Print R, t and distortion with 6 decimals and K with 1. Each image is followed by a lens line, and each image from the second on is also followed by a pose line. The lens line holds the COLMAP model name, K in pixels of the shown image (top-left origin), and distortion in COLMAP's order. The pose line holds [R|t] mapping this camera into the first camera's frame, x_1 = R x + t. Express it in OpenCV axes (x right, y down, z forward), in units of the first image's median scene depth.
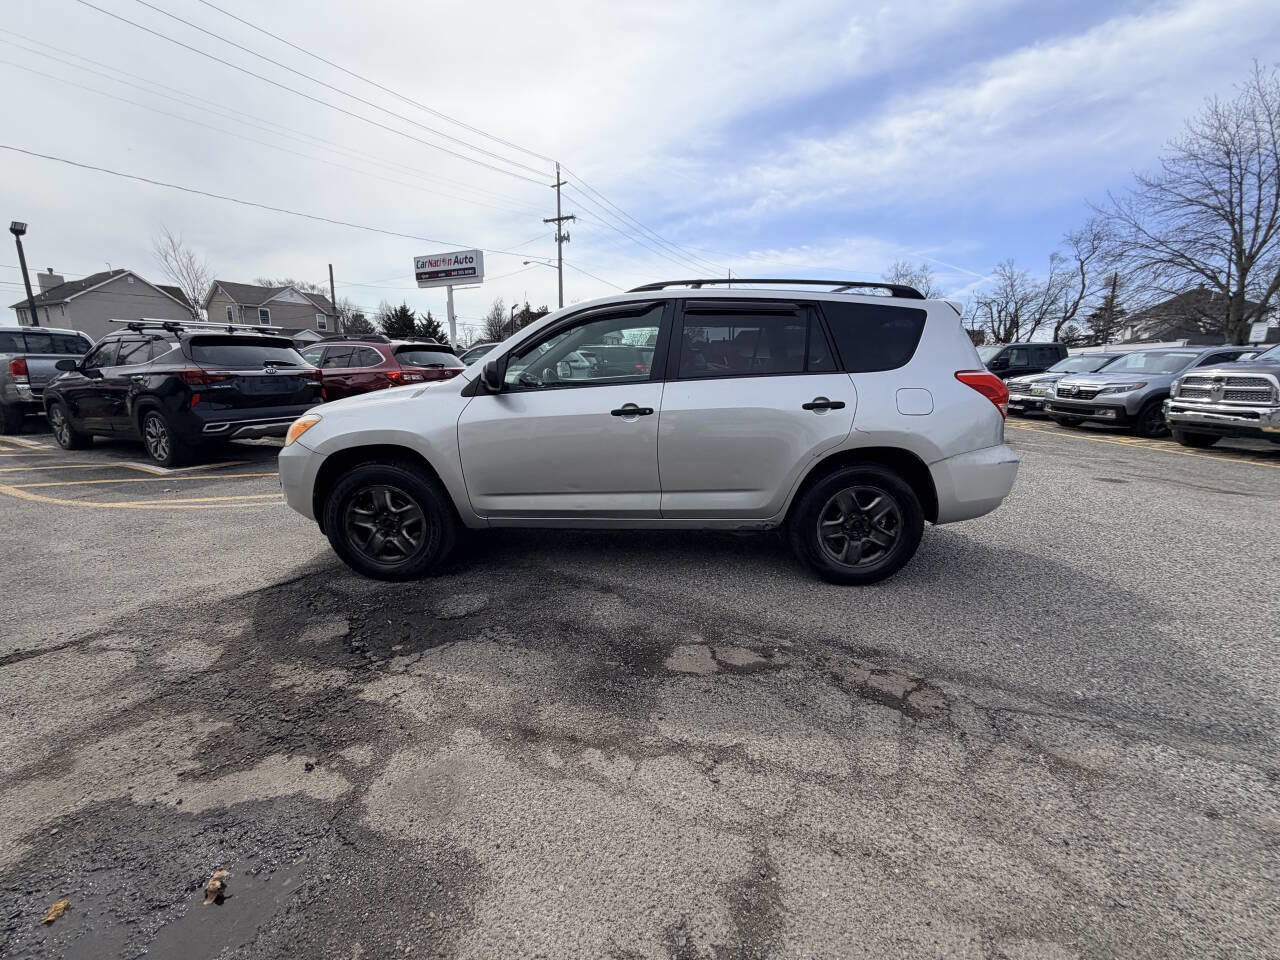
lens RADIAL K [[522.1, 0, 640.9], [0, 522.1, 457.6], [0, 0, 1]] dist [0.001165, -0.000259]
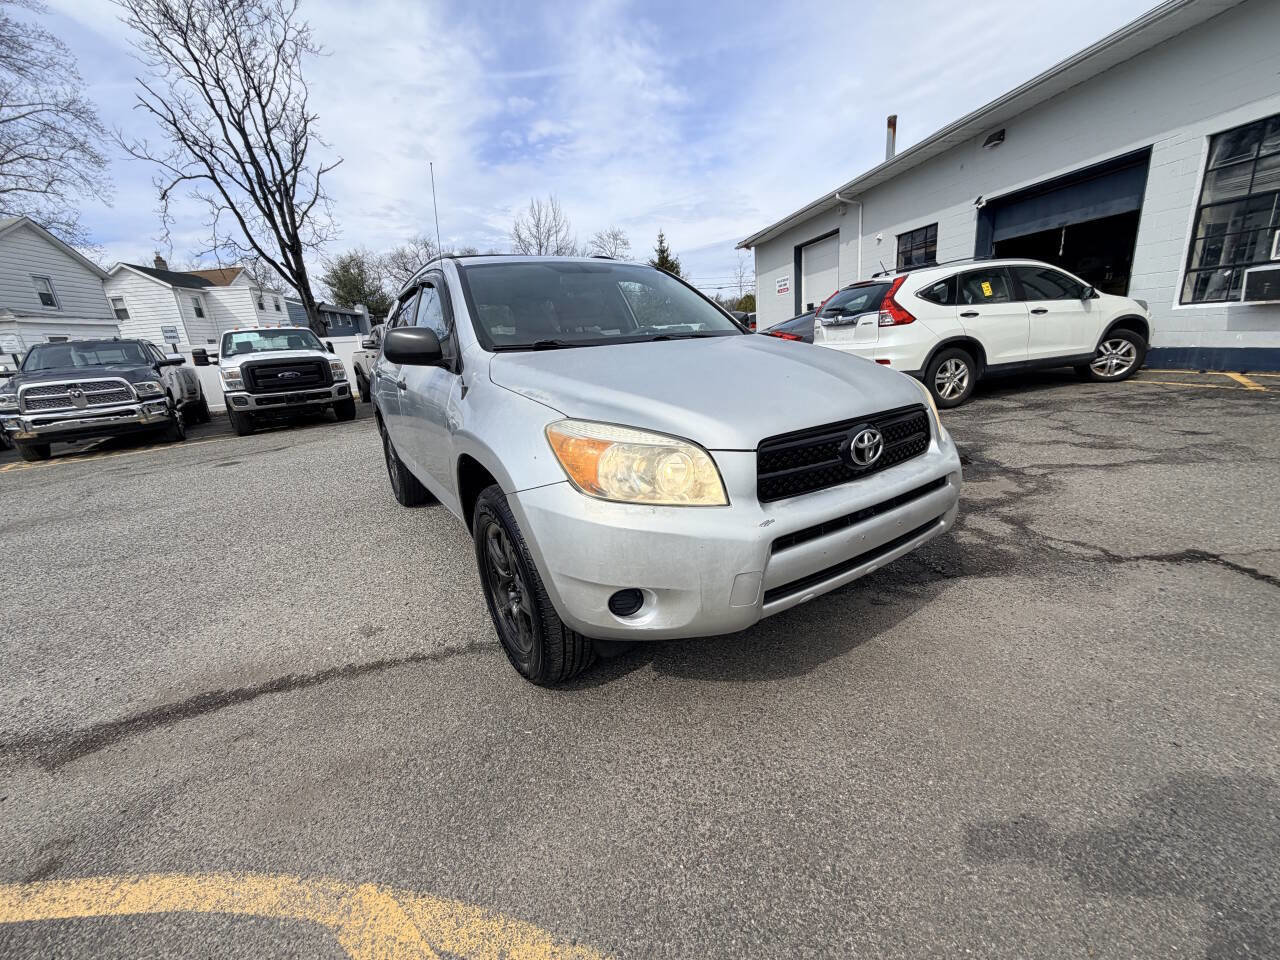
lens RADIAL K [[507.1, 0, 640.3], [0, 507.1, 481.5], [0, 0, 1]] dist [0.001322, -0.000342]
pose [[-0.580619, -0.187039, 0.792400, -1.188653], [0.212552, 0.904682, 0.369287, -0.332138], [-0.785941, 0.382841, -0.485520, 2.000388]]
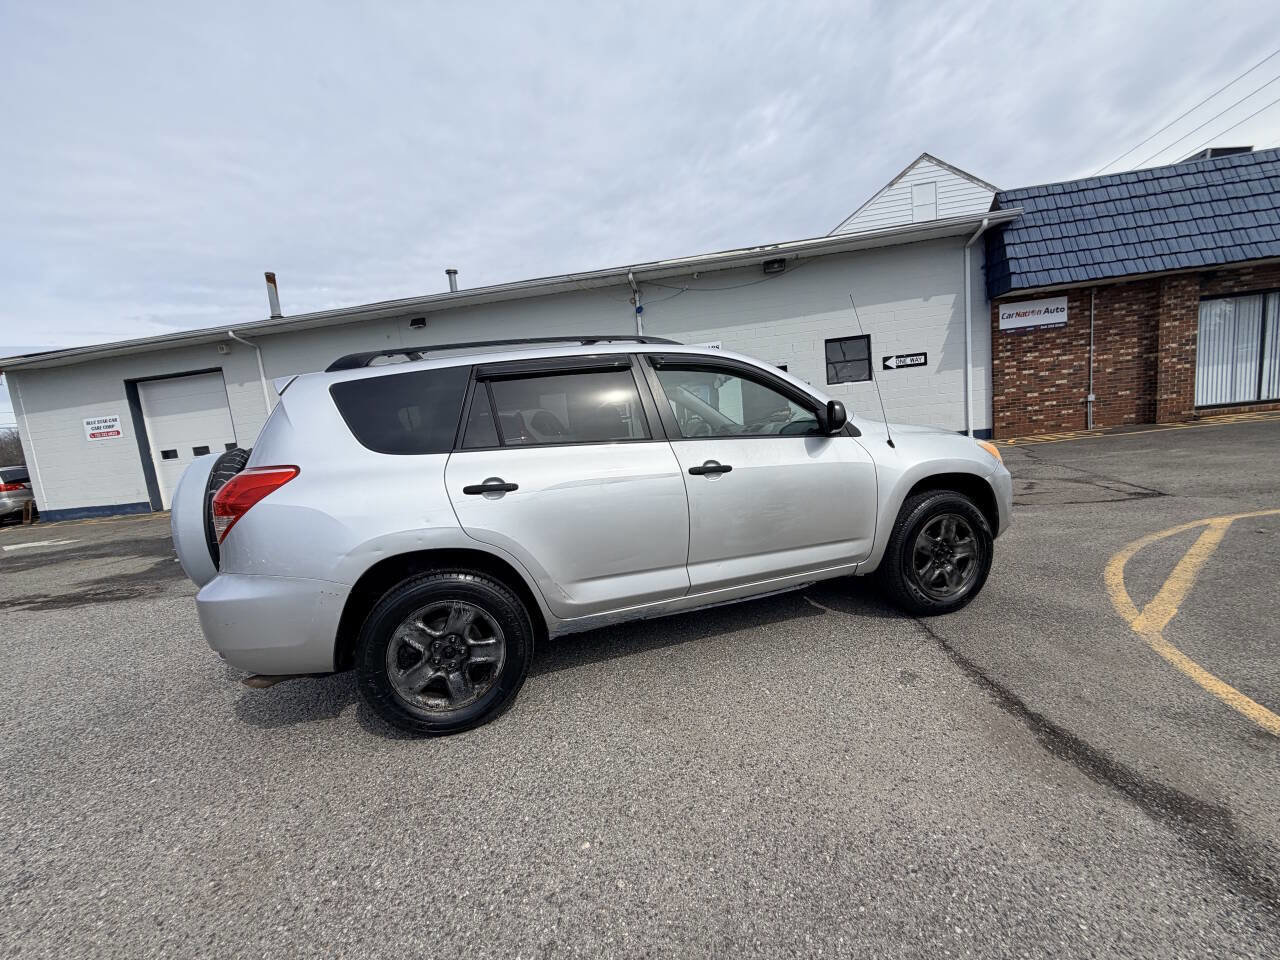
lens RADIAL K [[506.0, 0, 639.5], [0, 506.0, 484.1], [0, 0, 1]] dist [0.001091, -0.000132]
pose [[-0.941118, 0.124425, -0.314348, 0.446152], [0.034473, 0.960283, 0.276891, -0.464989], [0.336315, 0.249750, -0.908029, 2.618568]]
